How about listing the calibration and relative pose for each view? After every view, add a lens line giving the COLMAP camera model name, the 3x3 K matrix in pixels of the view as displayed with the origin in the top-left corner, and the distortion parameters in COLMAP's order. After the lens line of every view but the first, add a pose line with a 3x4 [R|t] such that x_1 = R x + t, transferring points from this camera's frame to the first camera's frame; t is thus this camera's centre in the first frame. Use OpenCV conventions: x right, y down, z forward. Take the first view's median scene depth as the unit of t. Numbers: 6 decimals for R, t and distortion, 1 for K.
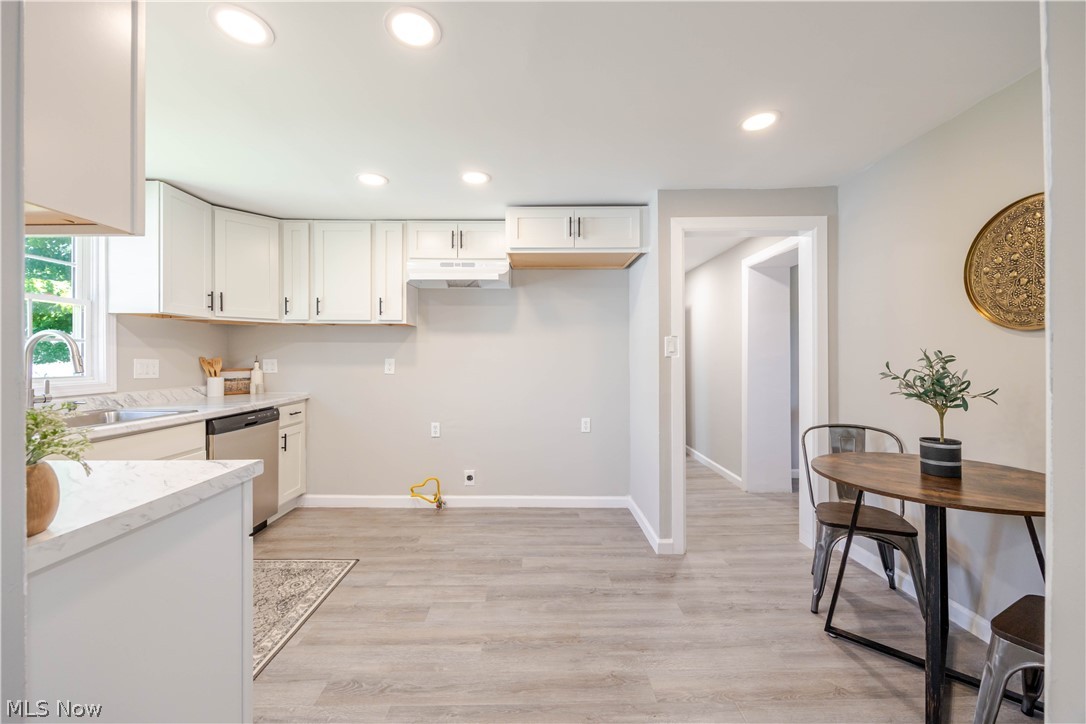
lens RADIAL K [[422.7, 0, 535.1], [0, 422.7, 357.1], [0, 0, 1]] dist [-0.002239, 0.000162]
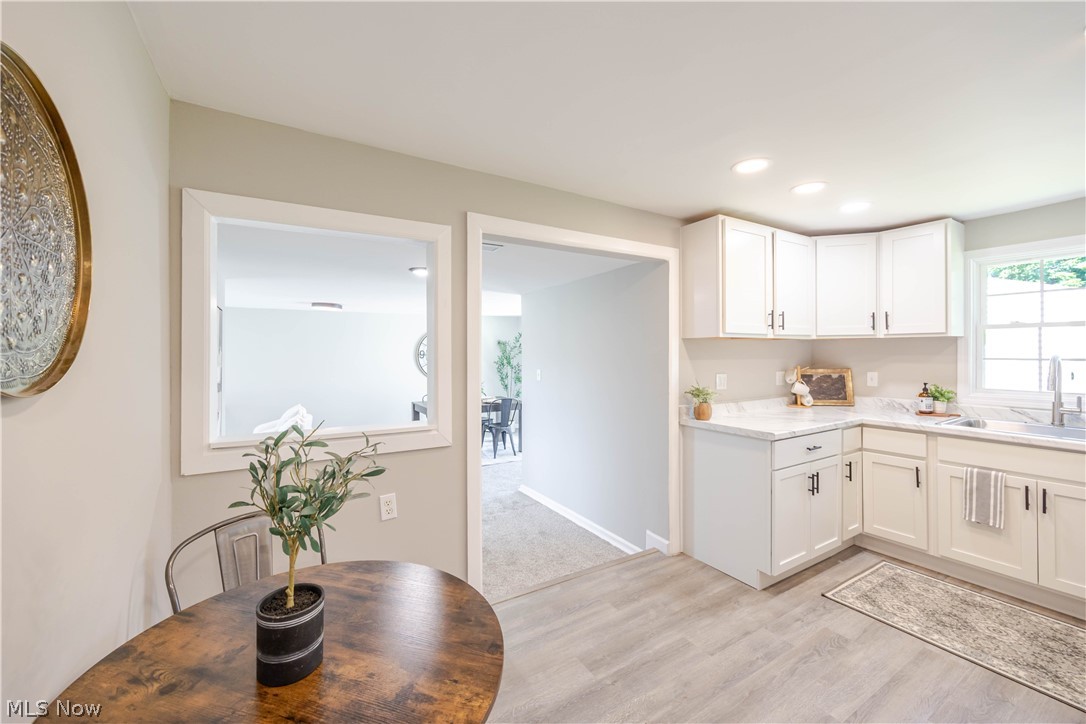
lens RADIAL K [[425.3, 0, 532.0], [0, 425.3, 352.9], [0, 0, 1]] dist [-0.003150, -0.000237]
pose [[-0.860866, 0.007295, -0.508779, 0.557961], [0.008285, 0.999966, 0.000320, -0.058117], [0.508764, -0.003940, -0.860897, 0.919790]]
